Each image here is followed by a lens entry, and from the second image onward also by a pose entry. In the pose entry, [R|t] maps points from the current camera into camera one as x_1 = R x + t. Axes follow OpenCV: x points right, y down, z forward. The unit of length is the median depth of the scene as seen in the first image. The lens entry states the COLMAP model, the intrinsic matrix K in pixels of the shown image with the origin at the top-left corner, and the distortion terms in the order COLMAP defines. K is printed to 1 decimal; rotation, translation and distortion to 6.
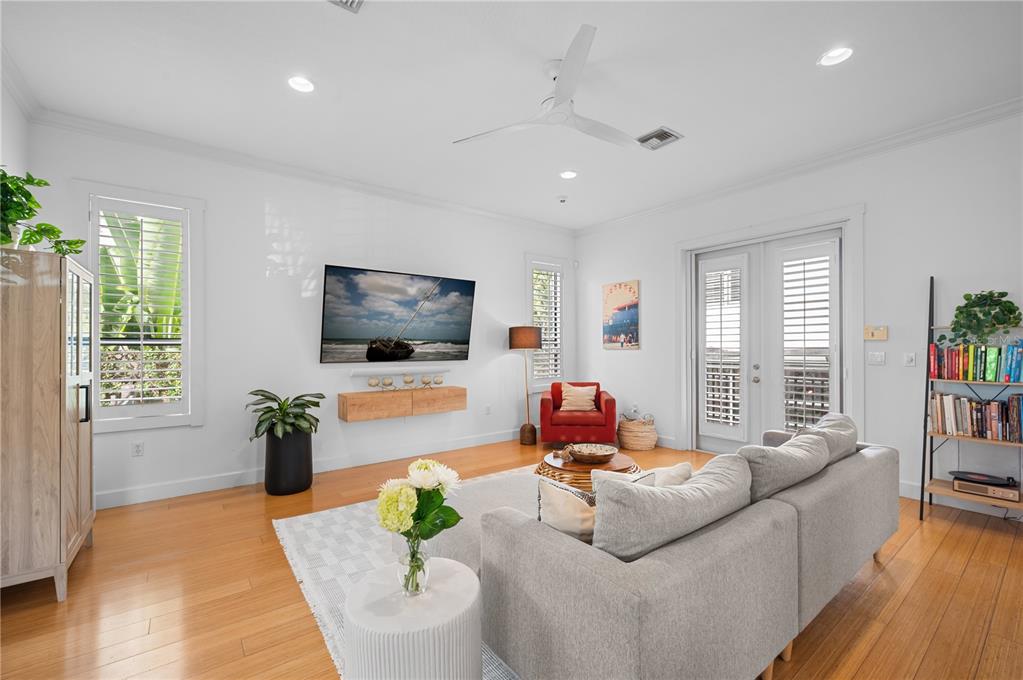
lens RADIAL K [[429.0, 0, 512.8], [0, 429.0, 345.2], [0, 0, 1]] dist [-0.000588, -0.000034]
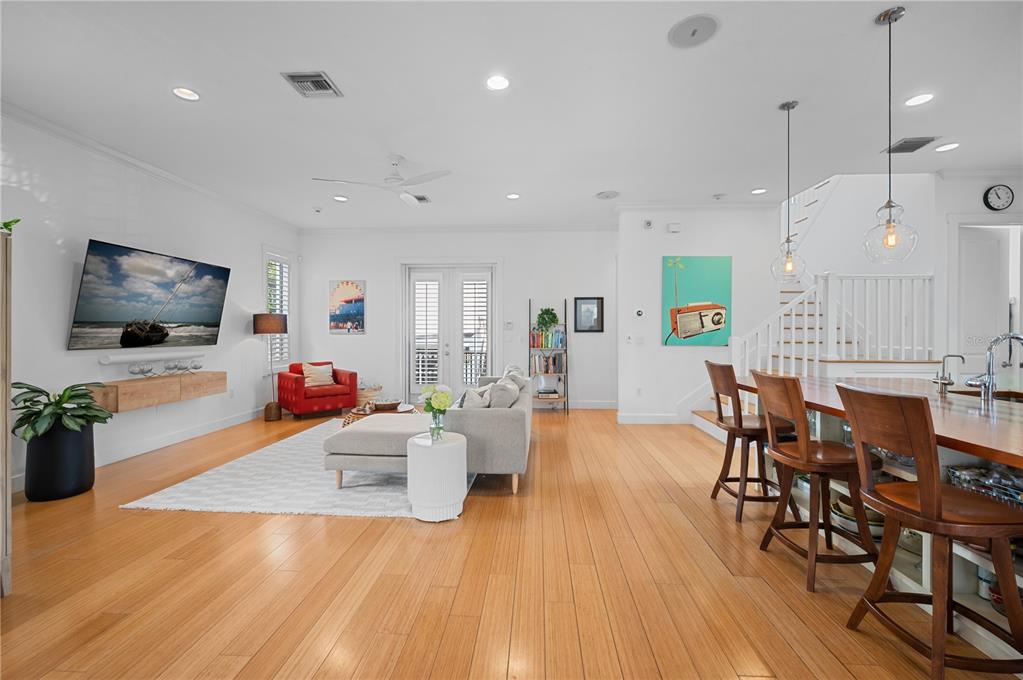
lens RADIAL K [[430.7, 0, 509.2], [0, 430.7, 333.1], [0, 0, 1]] dist [0.000426, 0.000072]
pose [[0.660581, 0.002413, 0.750751, -0.473919], [-0.006630, 0.999975, 0.002620, -0.000098], [-0.750726, -0.006709, 0.660580, -0.219443]]
